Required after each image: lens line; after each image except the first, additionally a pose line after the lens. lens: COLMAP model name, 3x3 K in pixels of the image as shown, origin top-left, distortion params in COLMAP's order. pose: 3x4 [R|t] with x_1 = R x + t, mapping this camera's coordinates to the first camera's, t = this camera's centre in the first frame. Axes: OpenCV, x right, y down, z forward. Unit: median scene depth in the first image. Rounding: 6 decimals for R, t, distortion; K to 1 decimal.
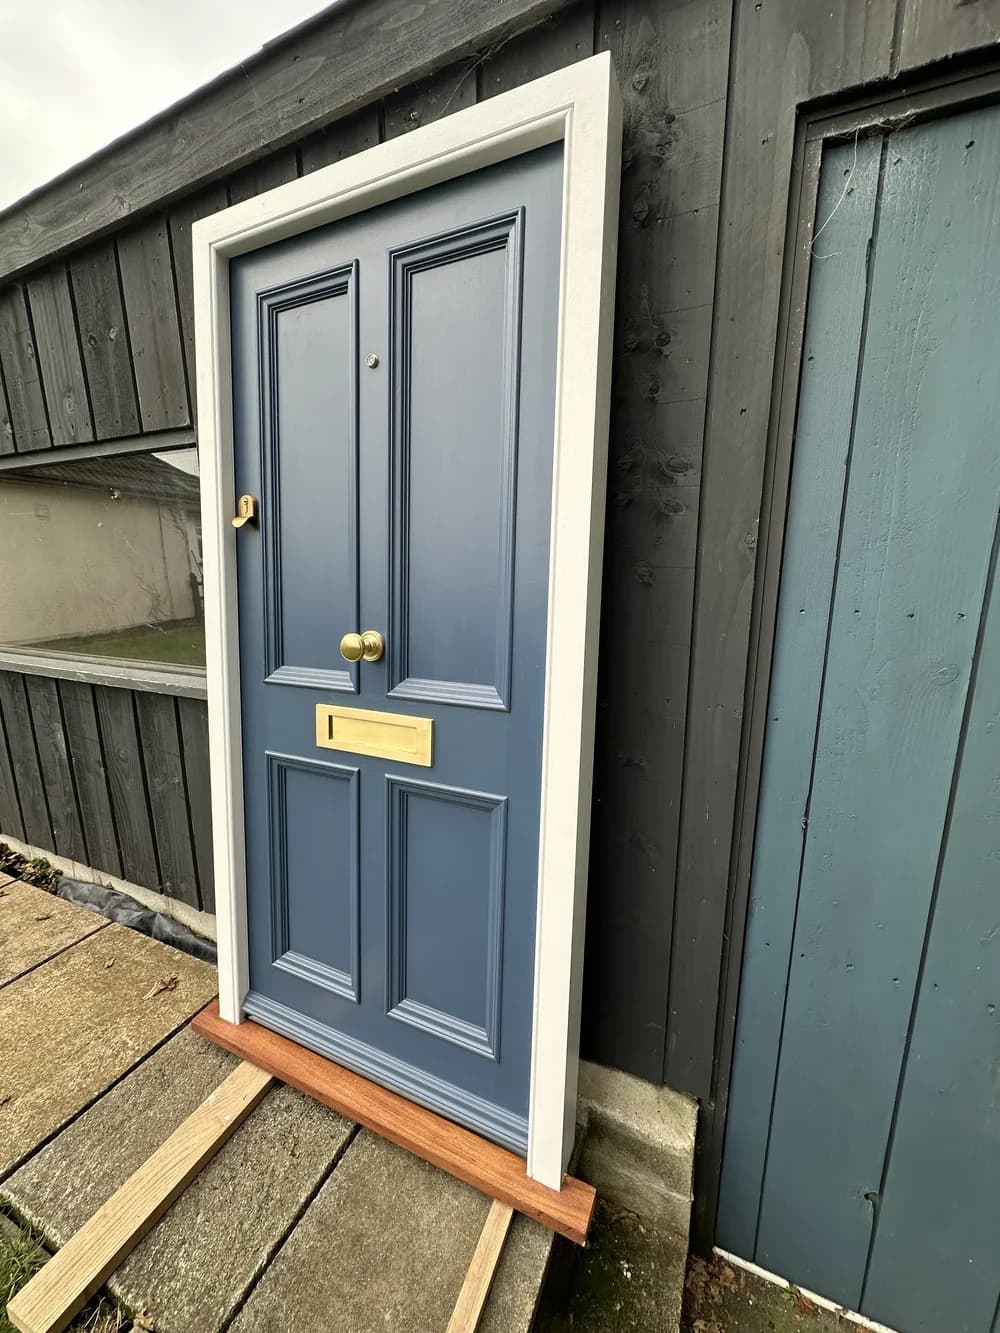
lens RADIAL K [[506.7, 0, 500.0], [0, 506.7, 666.5], [0, 0, 1]] dist [-0.000324, 0.000005]
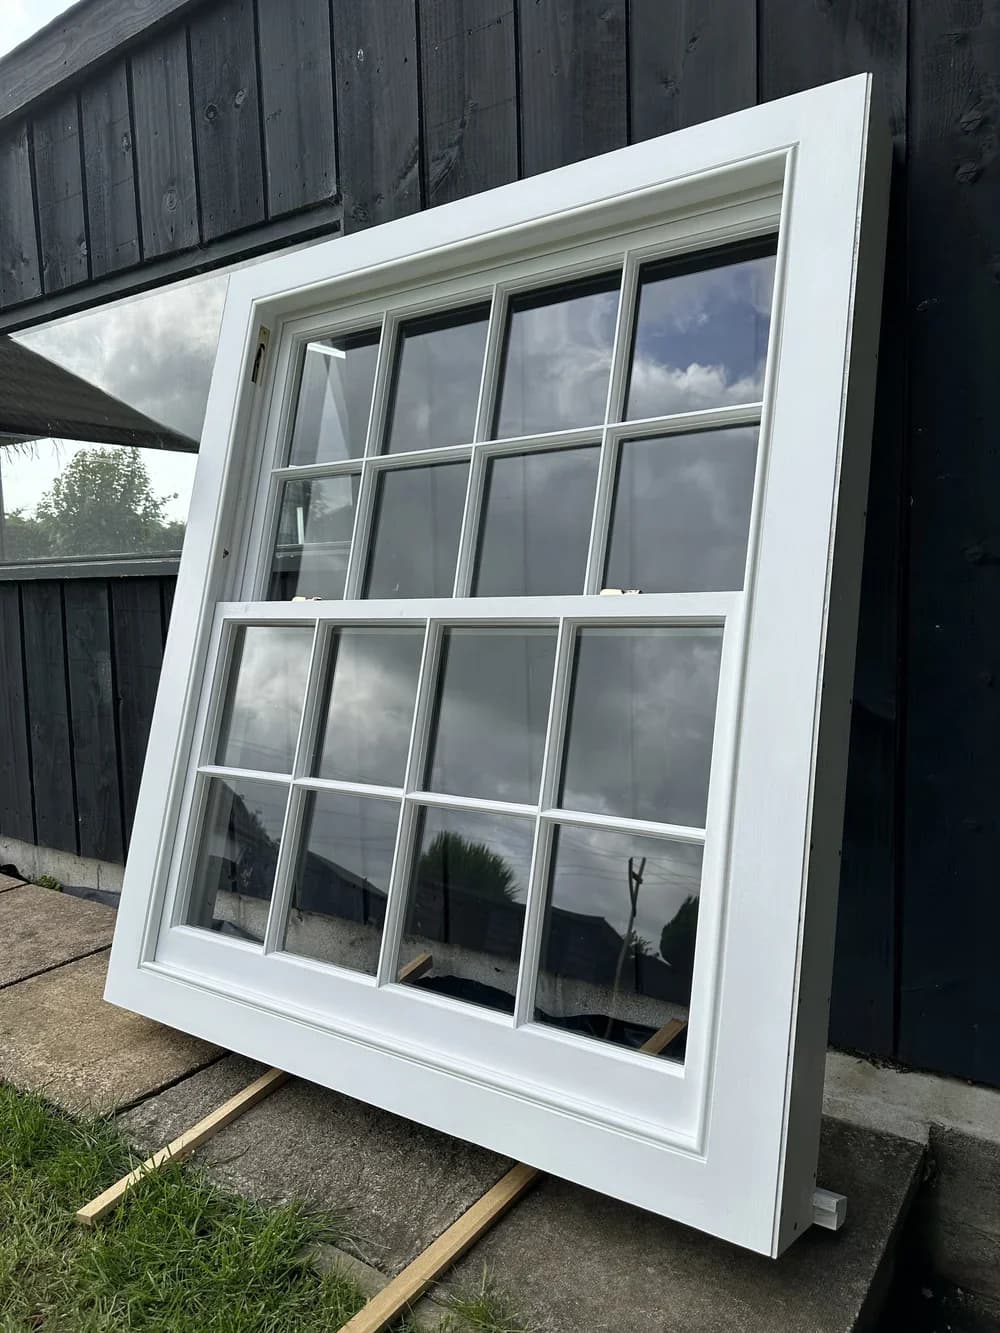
lens RADIAL K [[943.5, 0, 500.0], [0, 943.5, 666.5], [0, 0, 1]] dist [0.007809, -0.000441]
pose [[0.981149, -0.002759, -0.193234, -0.092744], [-0.017407, 0.994572, -0.102586, 0.338826], [0.192468, 0.104015, 0.975775, -0.239079]]
